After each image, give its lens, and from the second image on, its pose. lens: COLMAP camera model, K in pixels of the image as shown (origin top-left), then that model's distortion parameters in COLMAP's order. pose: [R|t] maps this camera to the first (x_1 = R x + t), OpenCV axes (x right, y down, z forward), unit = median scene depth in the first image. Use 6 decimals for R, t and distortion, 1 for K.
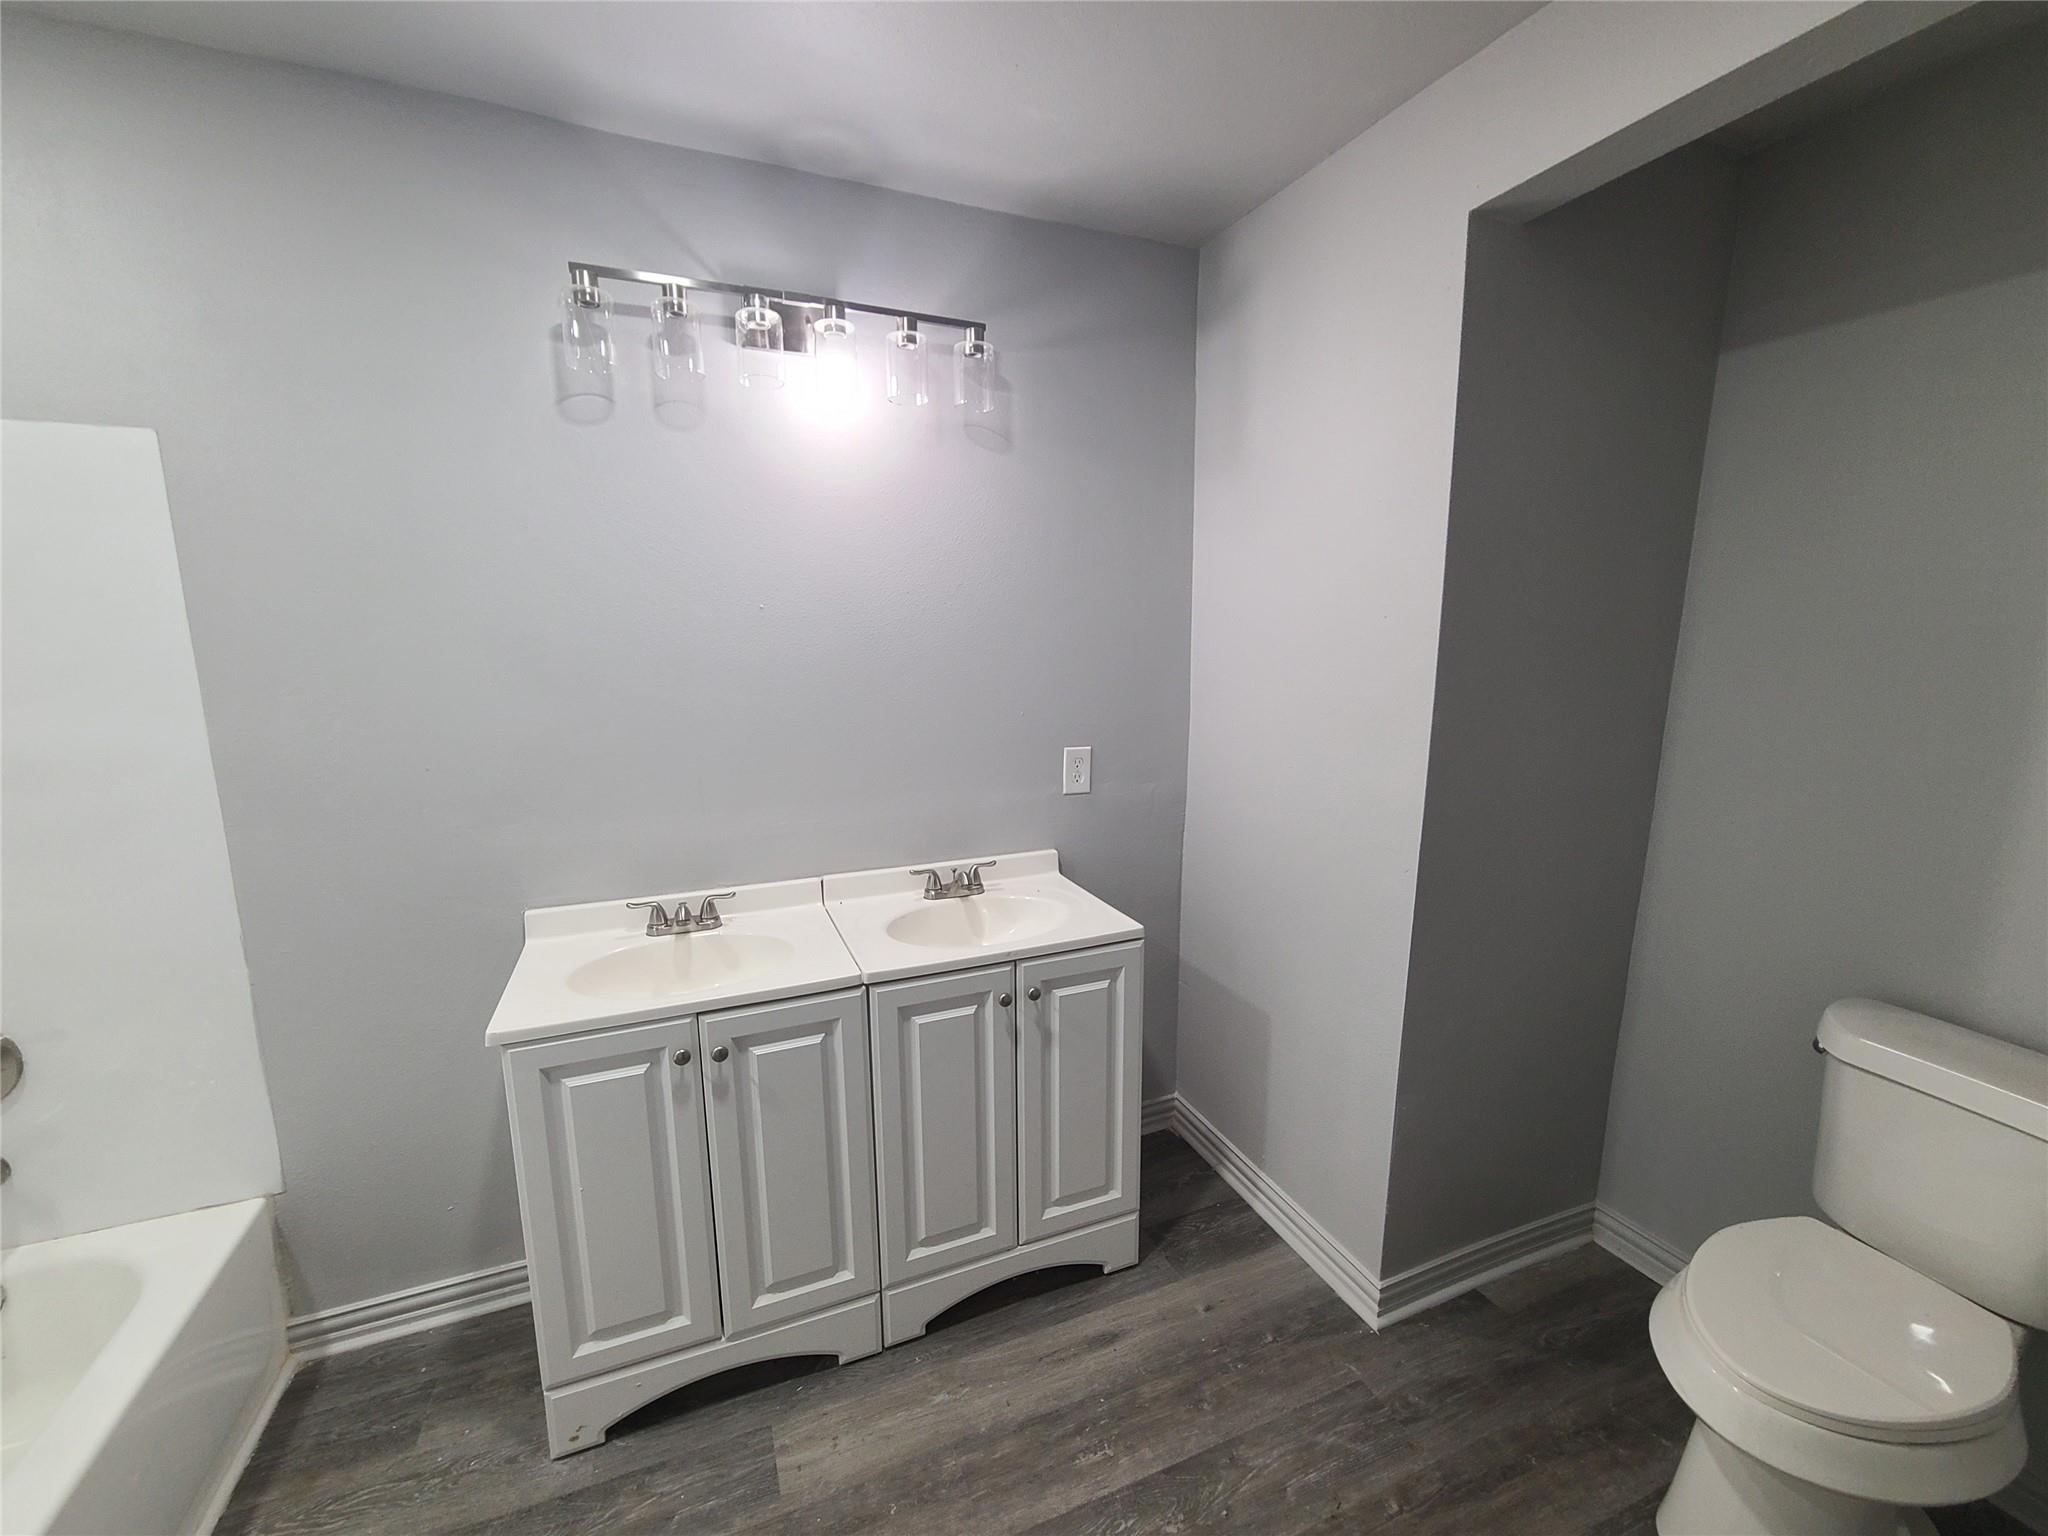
lens RADIAL K [[839.0, 0, 1029.9], [0, 839.0, 773.6], [0, 0, 1]] dist [-0.000971, -0.000469]
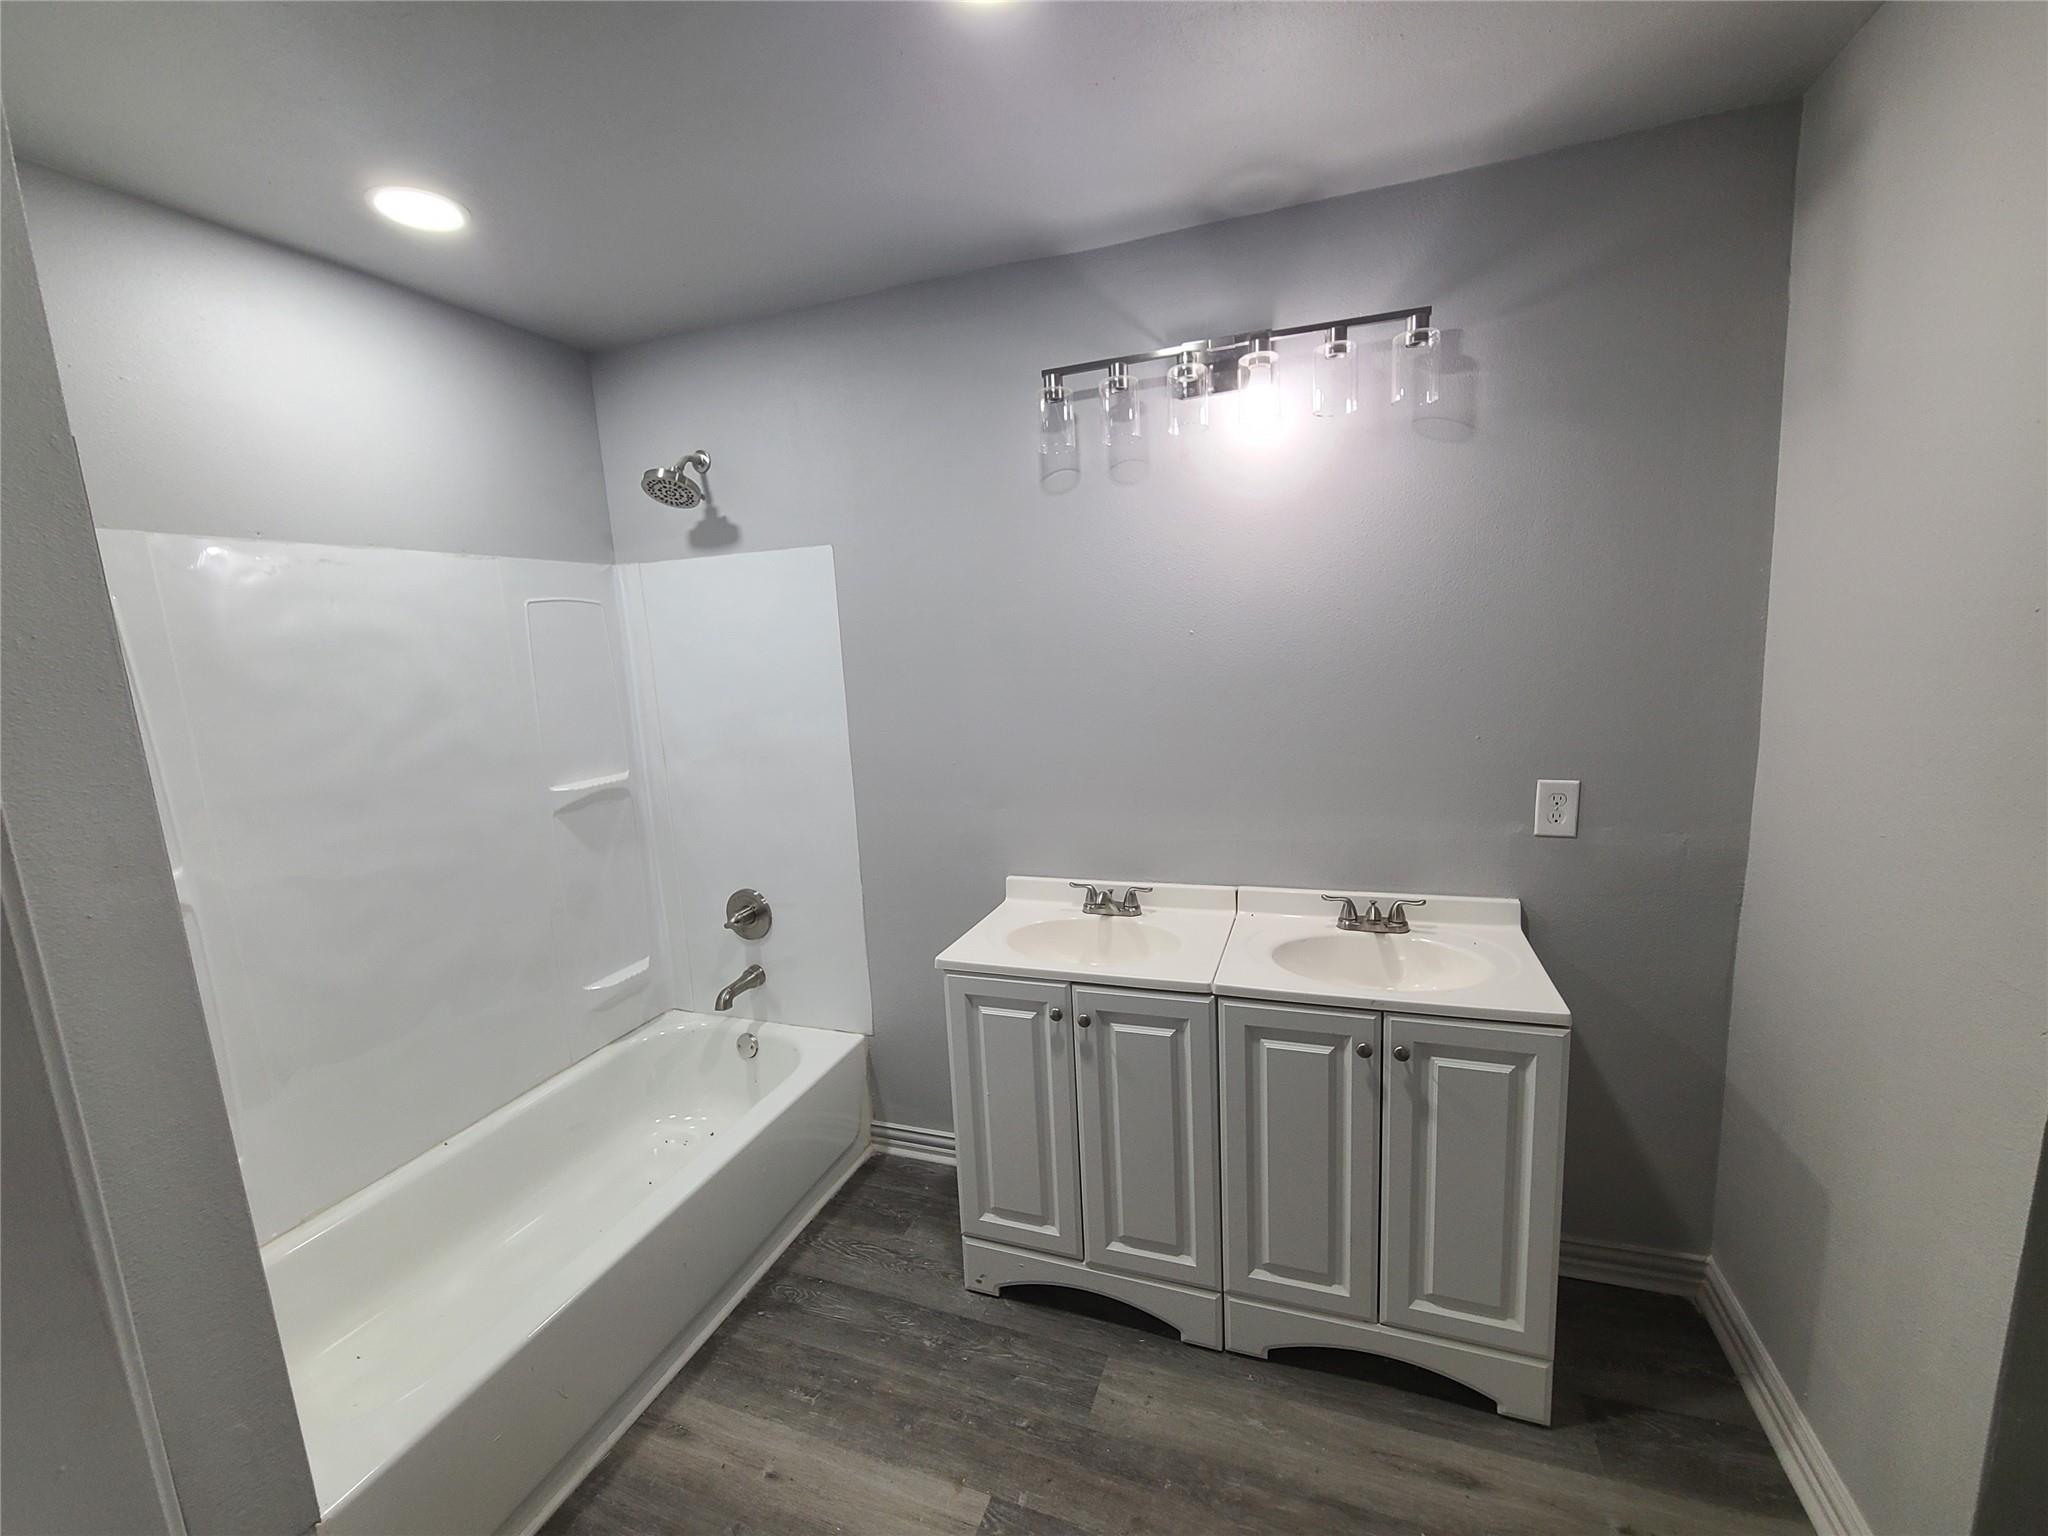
lens RADIAL K [[839.0, 0, 1029.9], [0, 839.0, 773.6], [0, 0, 1]] dist [-0.000971, -0.000469]
pose [[0.732867, 0.069800, -0.676782, 0.299934], [-0.067002, 0.997293, 0.030301, -0.036837], [0.677064, 0.023139, 0.735560, 0.062316]]
